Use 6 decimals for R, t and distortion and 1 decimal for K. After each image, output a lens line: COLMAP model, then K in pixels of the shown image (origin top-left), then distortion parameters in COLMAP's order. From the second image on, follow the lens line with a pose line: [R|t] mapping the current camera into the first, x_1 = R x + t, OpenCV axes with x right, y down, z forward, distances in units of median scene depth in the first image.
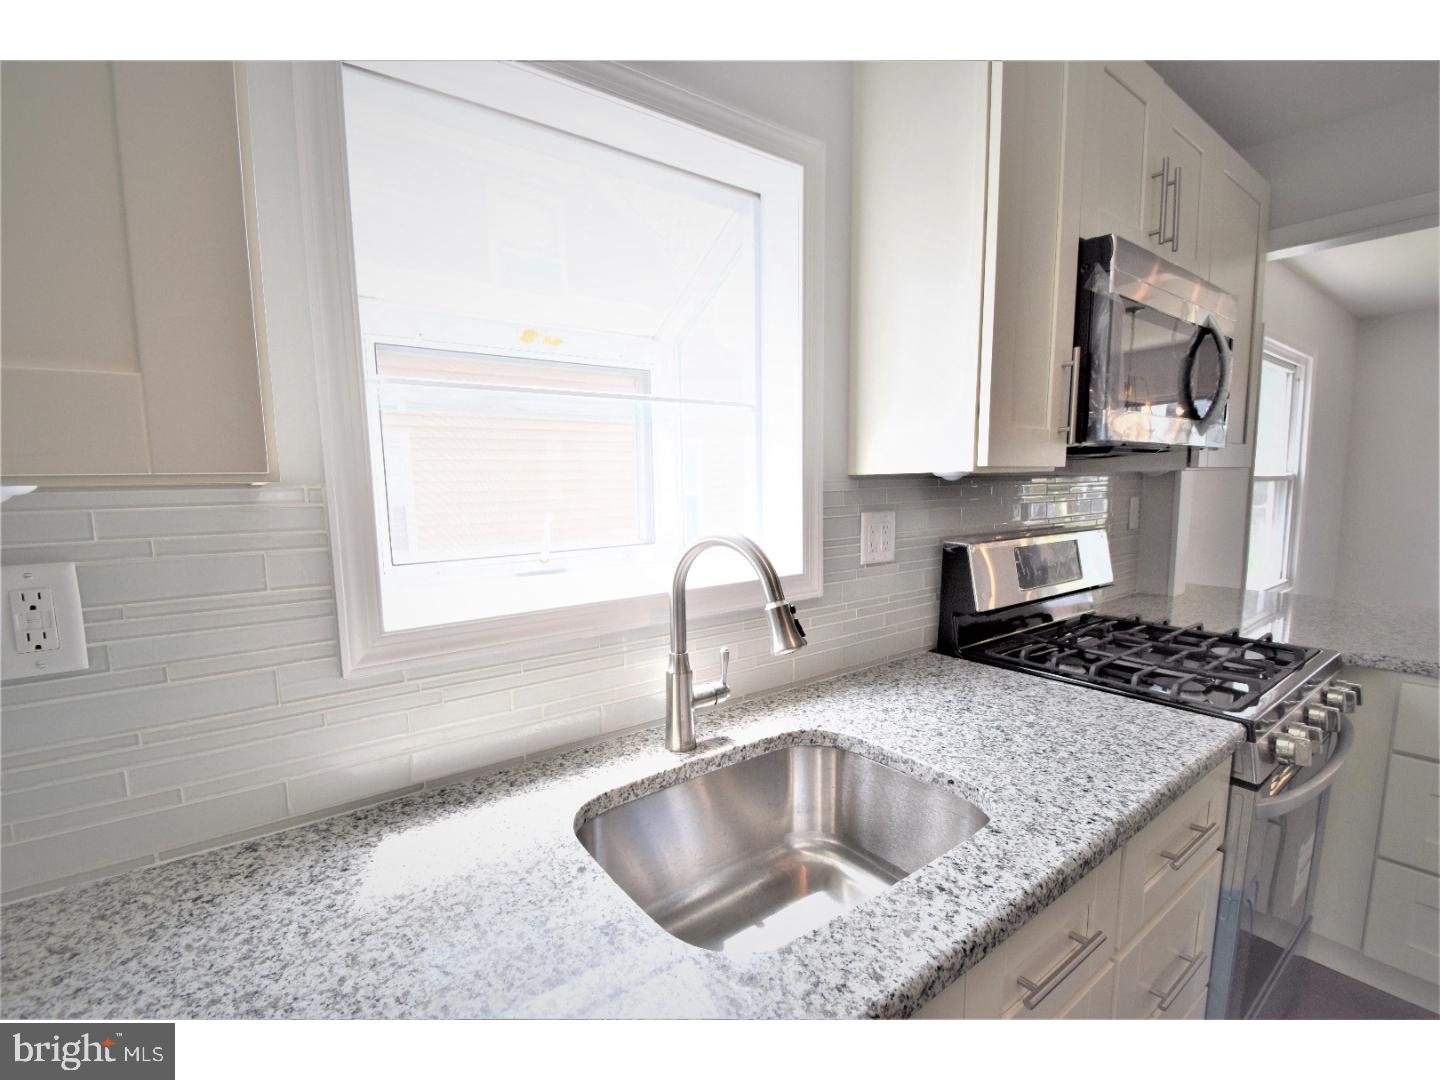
lens RADIAL K [[622.4, 0, 700.7], [0, 622.4, 558.1], [0, 0, 1]] dist [0.014215, -0.013128]
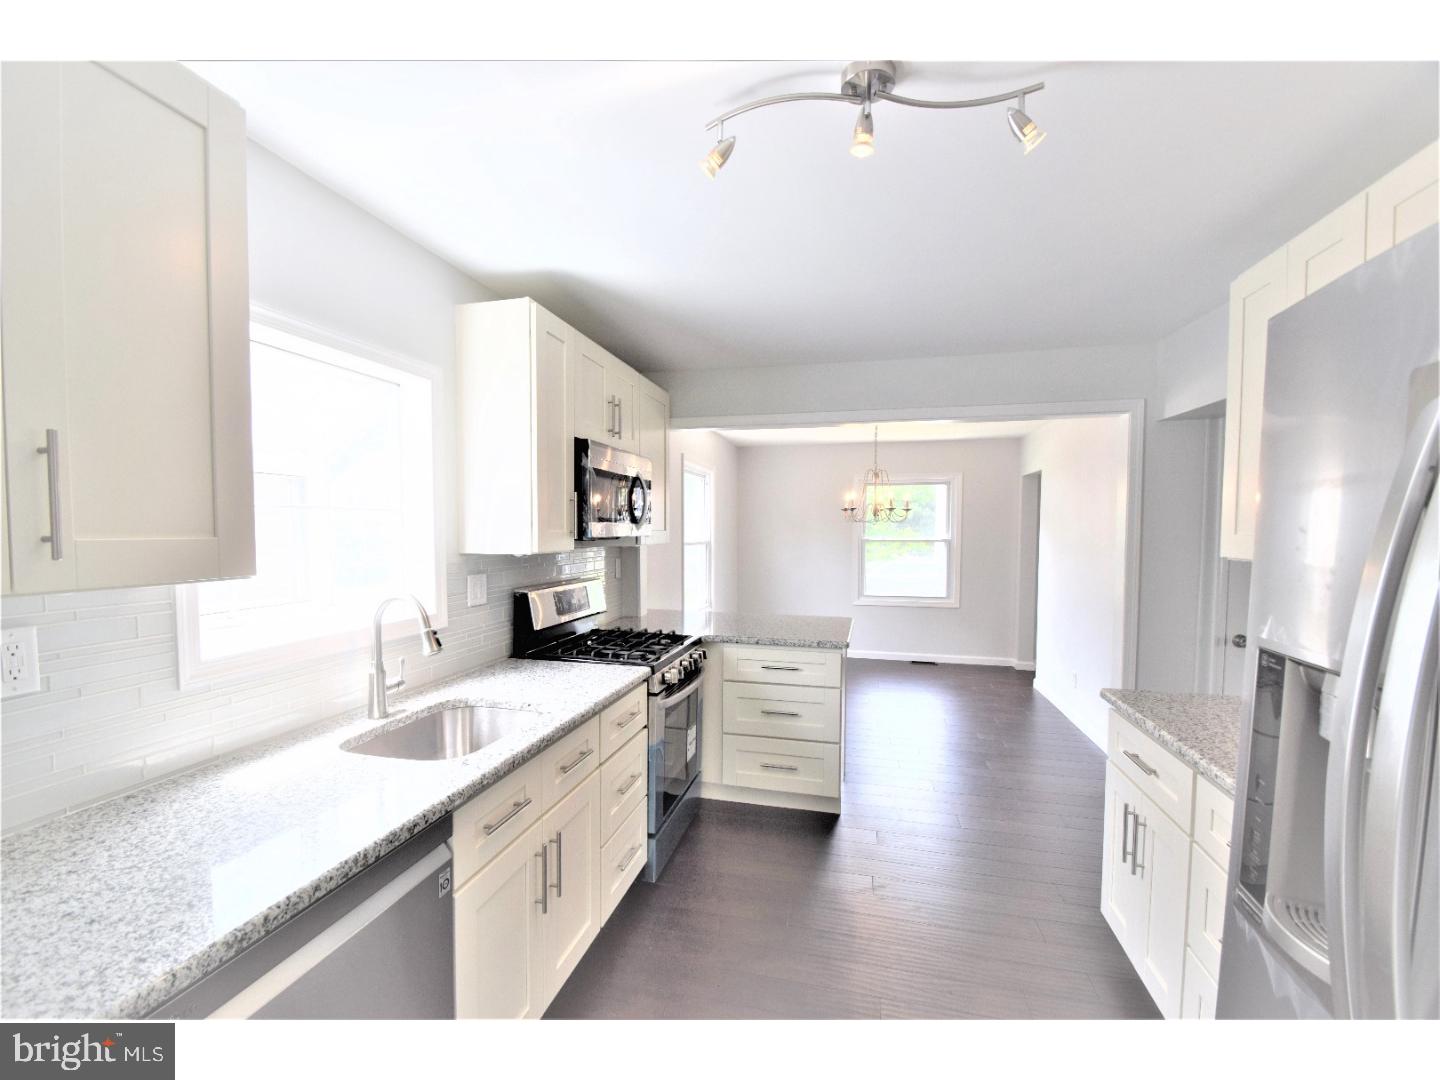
lens RADIAL K [[636.7, 0, 712.8], [0, 636.7, 558.2], [0, 0, 1]] dist [-0.002770, -0.000411]
pose [[0.758996, -0.010465, 0.651011, -0.404162], [0.060084, 0.996730, -0.054027, 0.014238], [-0.648316, 0.080122, 0.757143, -0.824976]]
